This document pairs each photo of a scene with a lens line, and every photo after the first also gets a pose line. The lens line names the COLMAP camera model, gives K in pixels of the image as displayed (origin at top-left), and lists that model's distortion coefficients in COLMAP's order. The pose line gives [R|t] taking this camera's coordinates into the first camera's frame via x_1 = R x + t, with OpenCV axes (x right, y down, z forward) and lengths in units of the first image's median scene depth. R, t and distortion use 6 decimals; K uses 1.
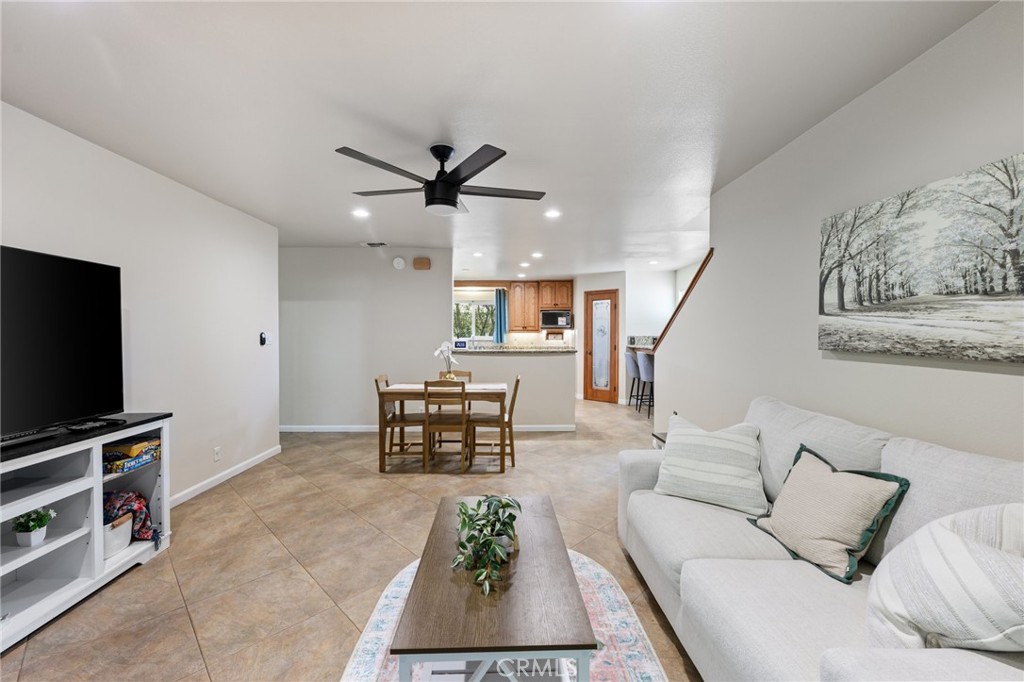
lens RADIAL K [[410.6, 0, 506.3], [0, 410.6, 335.4], [0, 0, 1]] dist [0.000055, 0.000246]
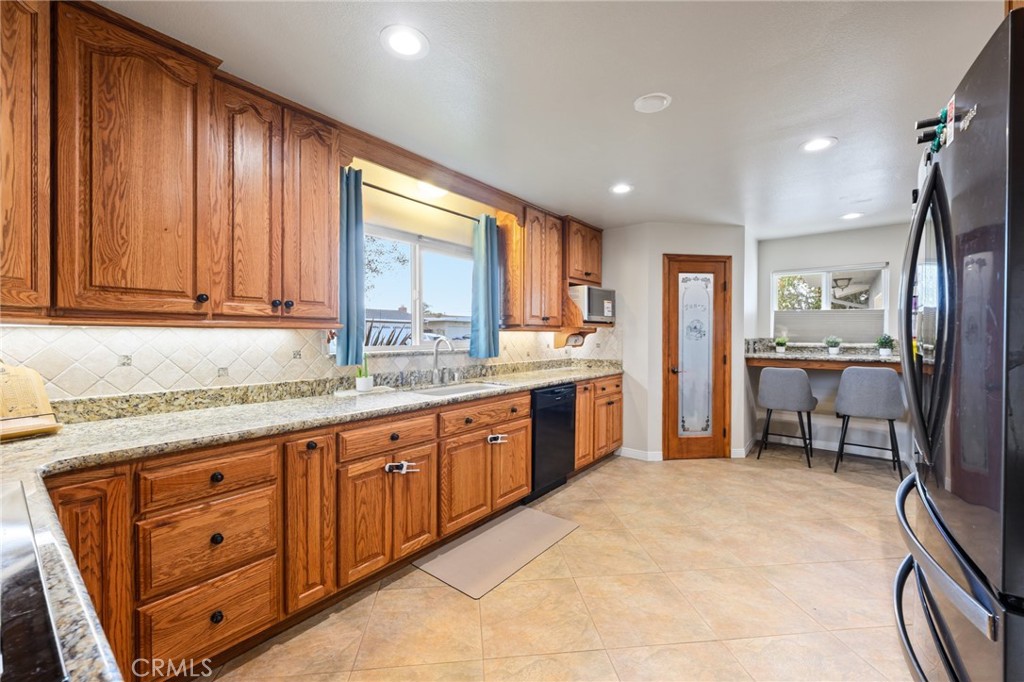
lens RADIAL K [[413.9, 0, 509.9], [0, 413.9, 334.1], [0, 0, 1]] dist [-0.000107, 0.000049]
pose [[0.625262, -0.000215, 0.780415, -0.353565], [-0.001624, 0.999997, 0.001577, -0.005148], [-0.780413, -0.002254, 0.625260, 0.849467]]
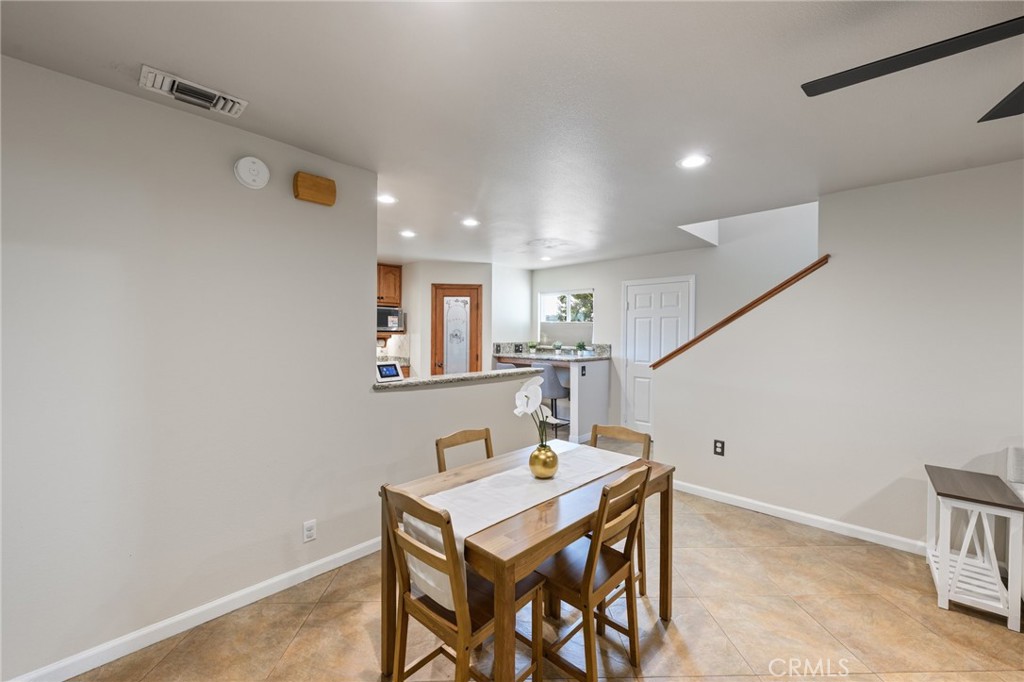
lens RADIAL K [[410.6, 0, 506.3], [0, 410.6, 335.4], [0, 0, 1]] dist [0.000055, 0.000246]
pose [[0.688514, 0.000145, 0.725223, -0.269244], [-0.005464, 0.999973, 0.004988, -0.017015], [-0.725203, -0.007397, 0.688496, 0.394783]]
